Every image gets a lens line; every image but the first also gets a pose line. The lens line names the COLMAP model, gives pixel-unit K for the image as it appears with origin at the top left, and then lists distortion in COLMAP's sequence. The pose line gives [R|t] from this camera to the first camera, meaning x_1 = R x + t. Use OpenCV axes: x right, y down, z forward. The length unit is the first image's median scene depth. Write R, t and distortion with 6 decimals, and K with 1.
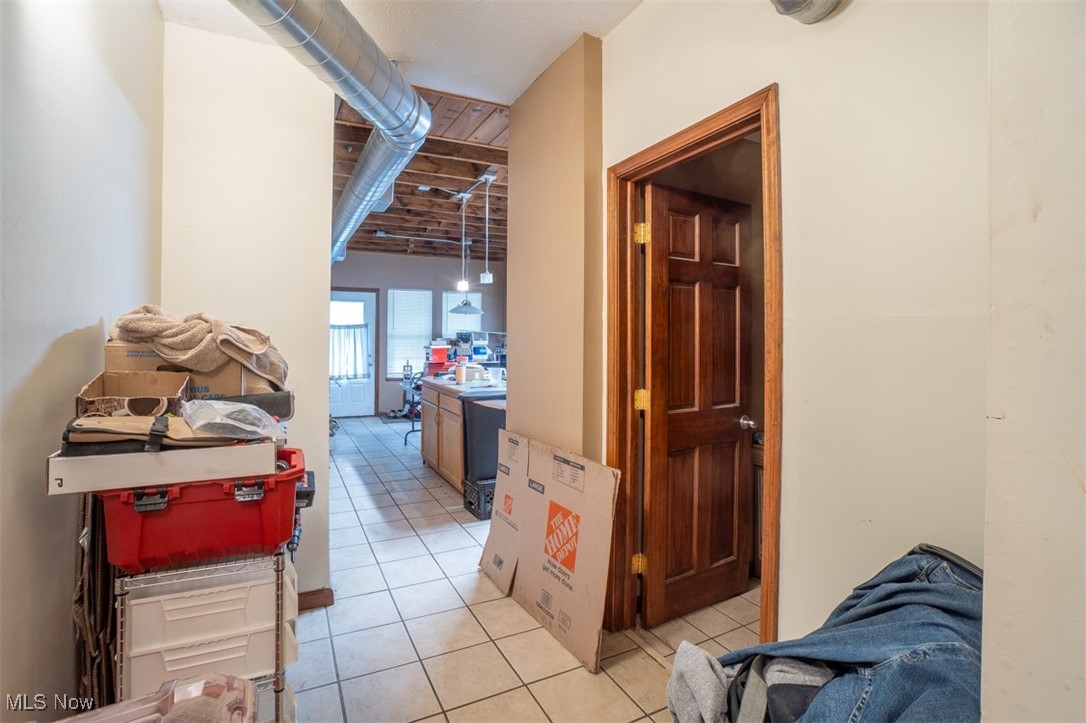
lens RADIAL K [[494.4, 0, 546.1], [0, 494.4, 357.2], [0, 0, 1]] dist [-0.024071, 0.002260]
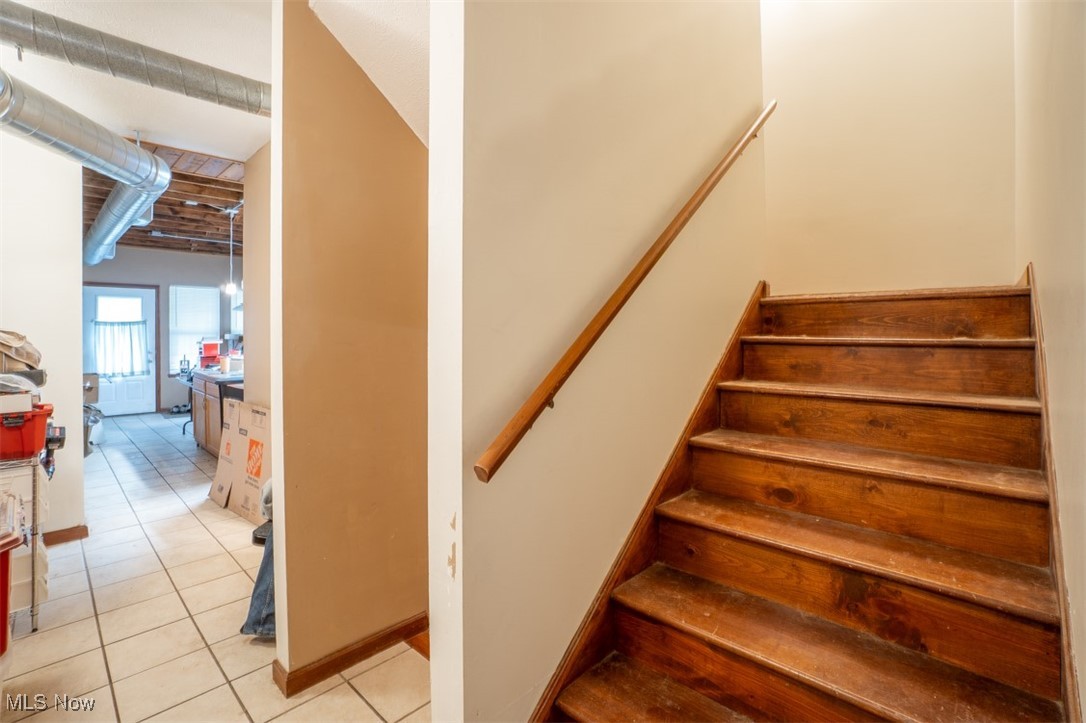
lens RADIAL K [[494.4, 0, 542.8], [0, 494.4, 350.1], [0, 0, 1]] dist [-0.024071, 0.002260]
pose [[0.952415, -0.015803, 0.304396, 0.175458], [0.016774, 0.999859, -0.000574, 0.011171], [-0.304344, 0.005652, 0.952545, -0.315435]]
